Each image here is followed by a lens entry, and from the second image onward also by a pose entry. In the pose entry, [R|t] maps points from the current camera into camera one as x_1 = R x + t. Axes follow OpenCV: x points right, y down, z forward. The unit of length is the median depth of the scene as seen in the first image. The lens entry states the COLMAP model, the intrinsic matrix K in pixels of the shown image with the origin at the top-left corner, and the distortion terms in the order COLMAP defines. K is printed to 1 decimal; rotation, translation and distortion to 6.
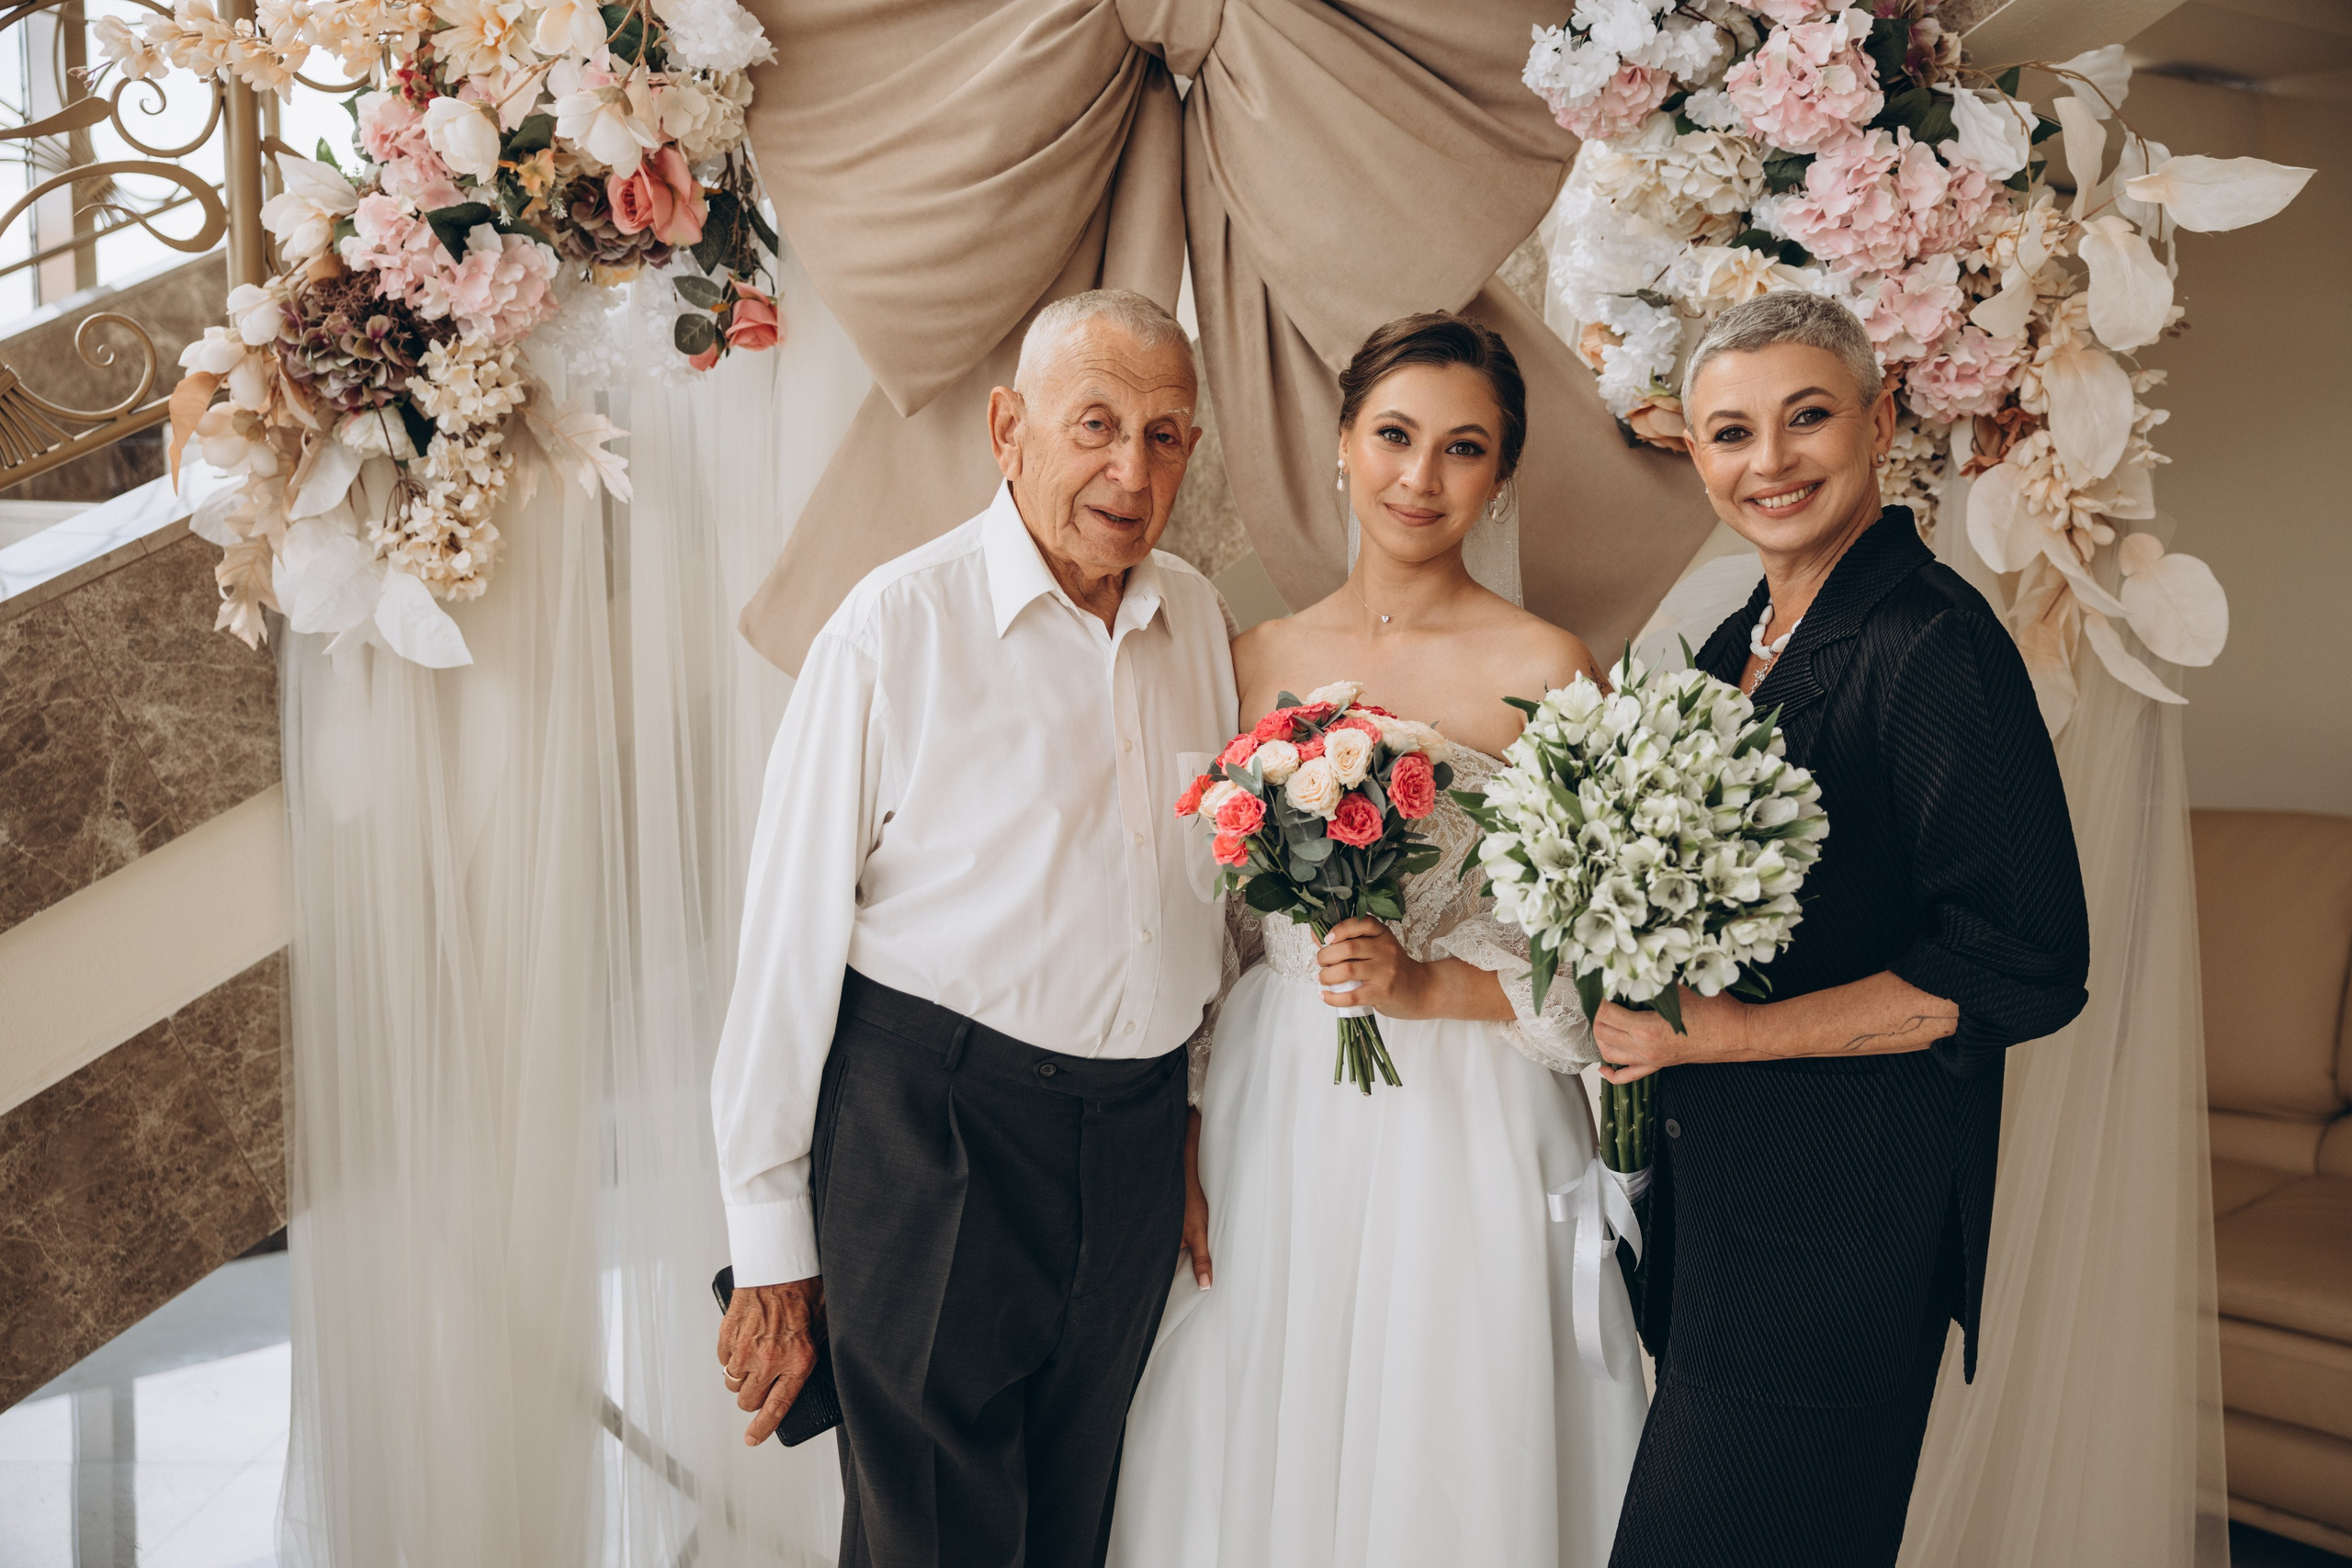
lens RADIAL K [[2700.6, 0, 1172.9], [0, 2700.6, 786.9], [0, 0, 1]] dist [0.285698, -0.545376]
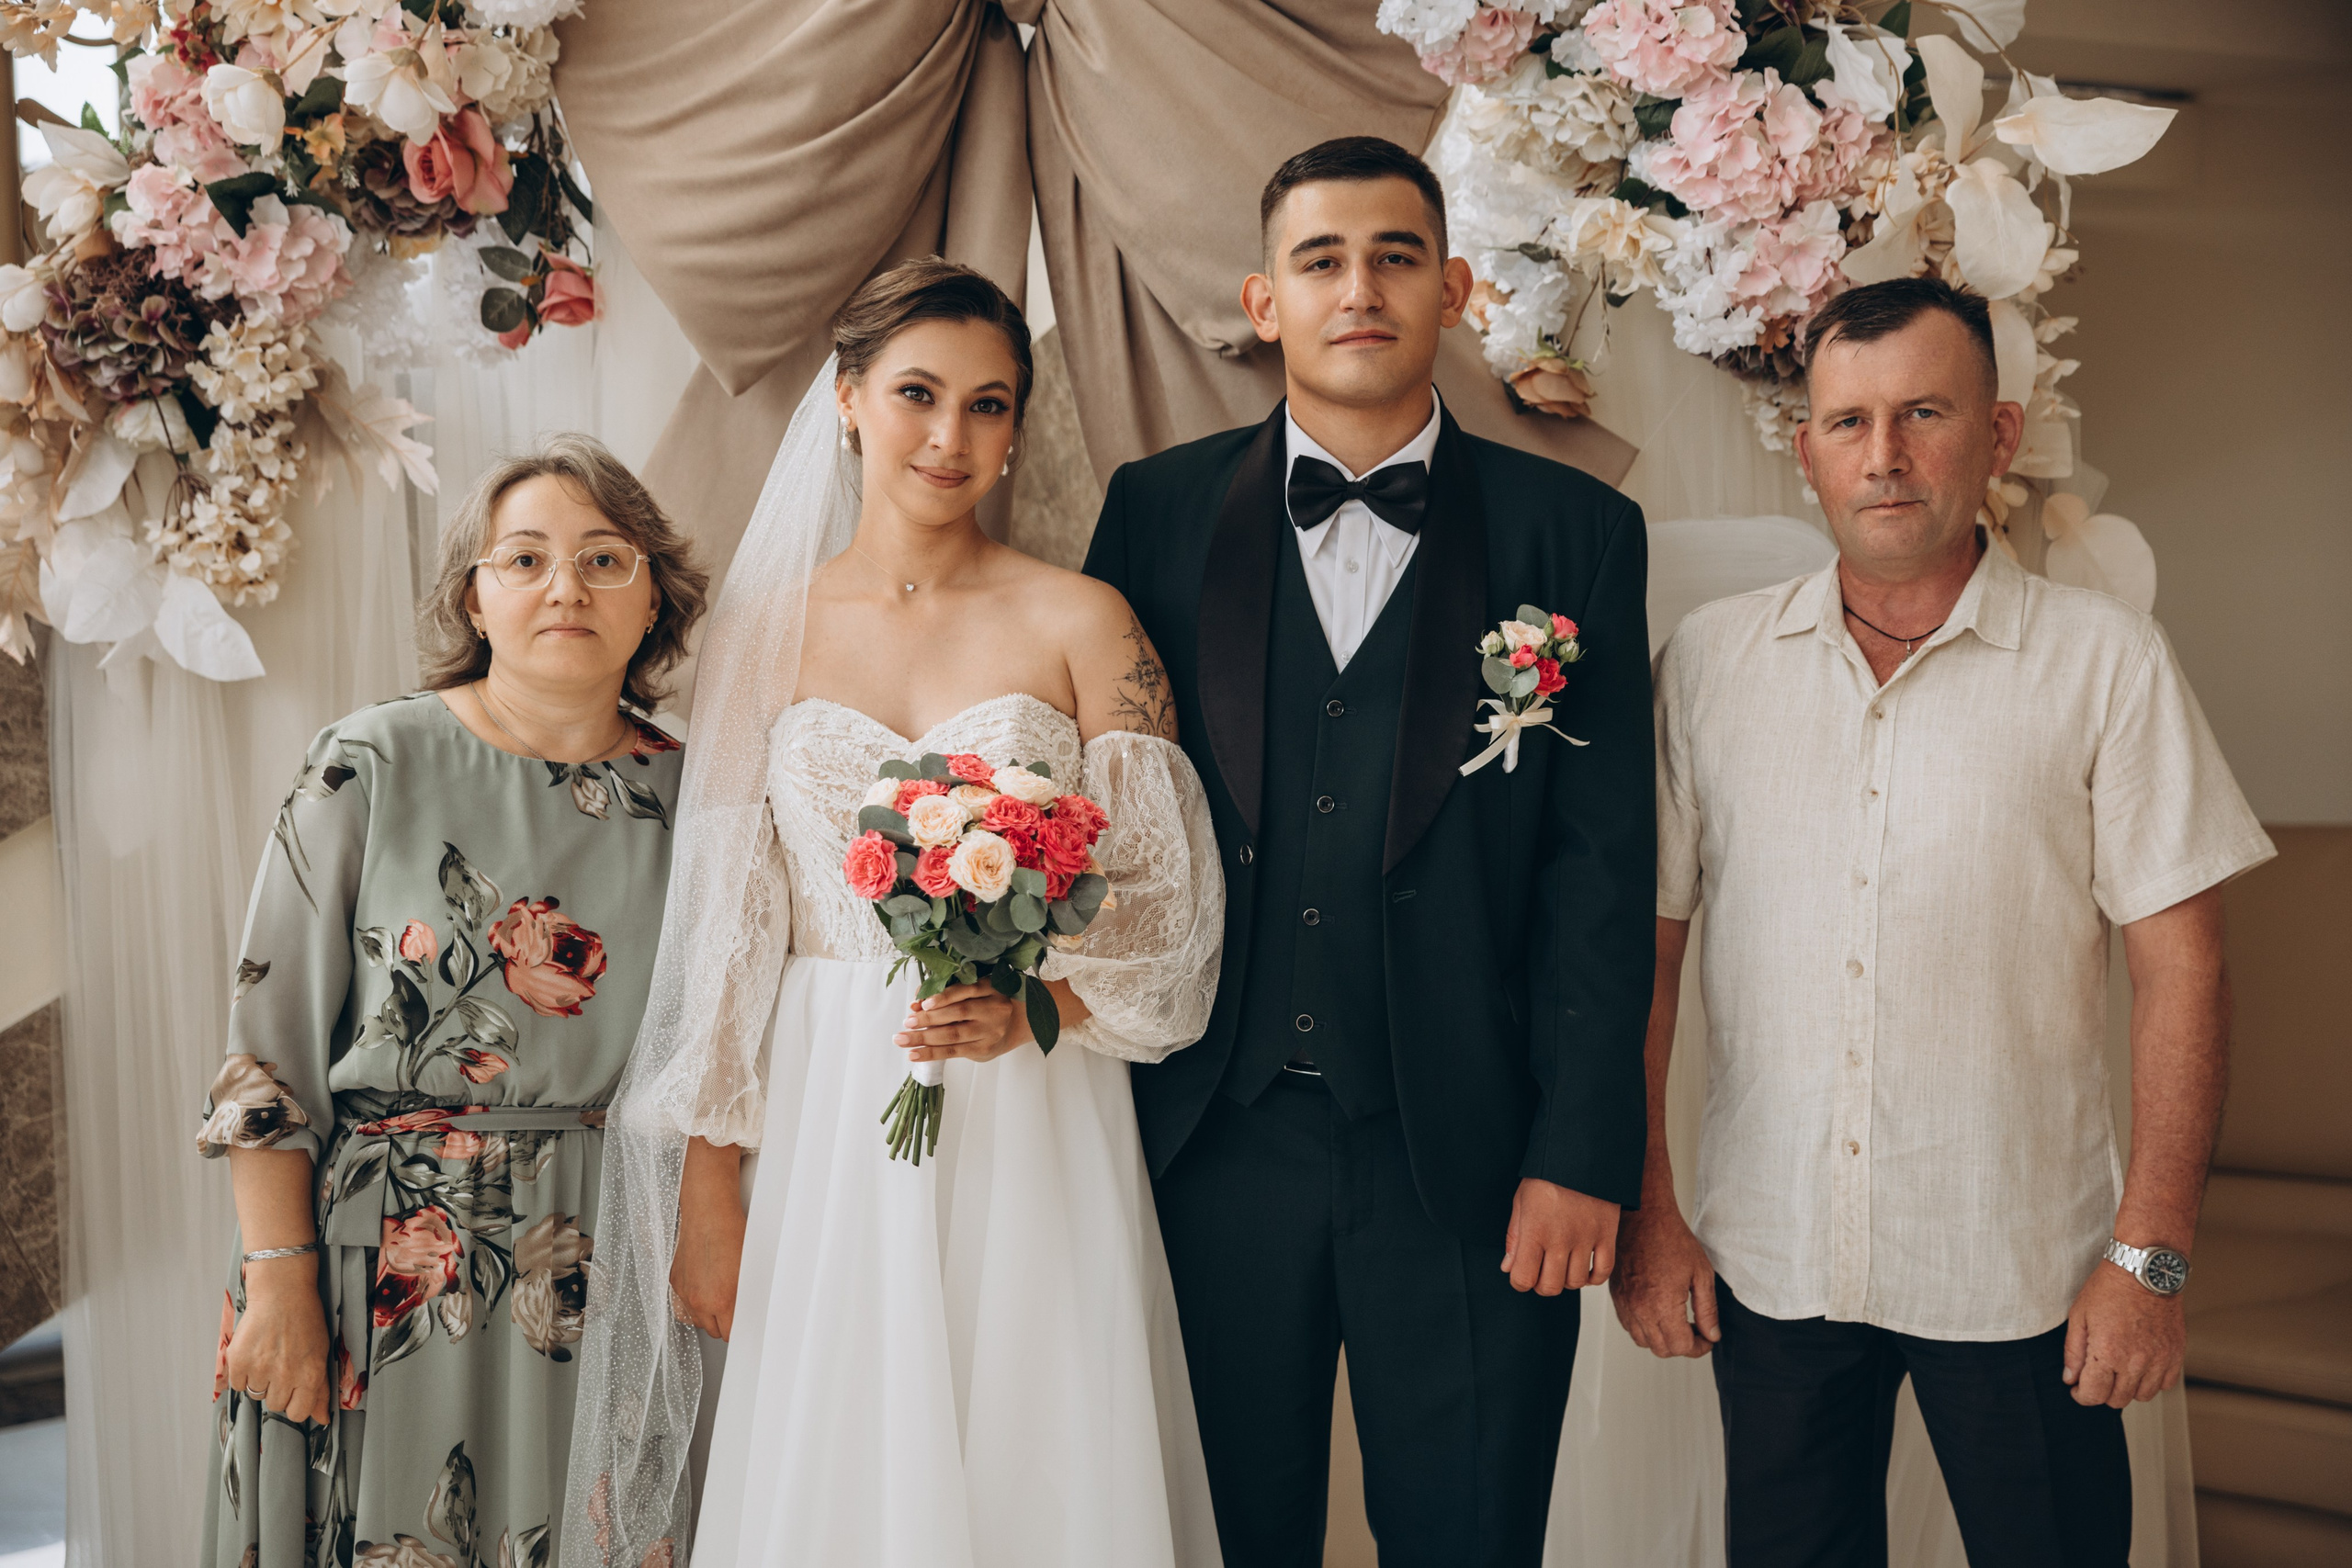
lens RADIAL K [[3690.1, 0, 1176.0], [0, 3690.1, 784.0], [0, 0, 1]] dist [0.599016, -1.816988]
pose [[0.999696, -0.021797, -0.011553, 0.064049], [0.021474, 0.999394, -0.027389, 0.034062], [0.012143, 0.027133, 0.999558, -0.266956]]
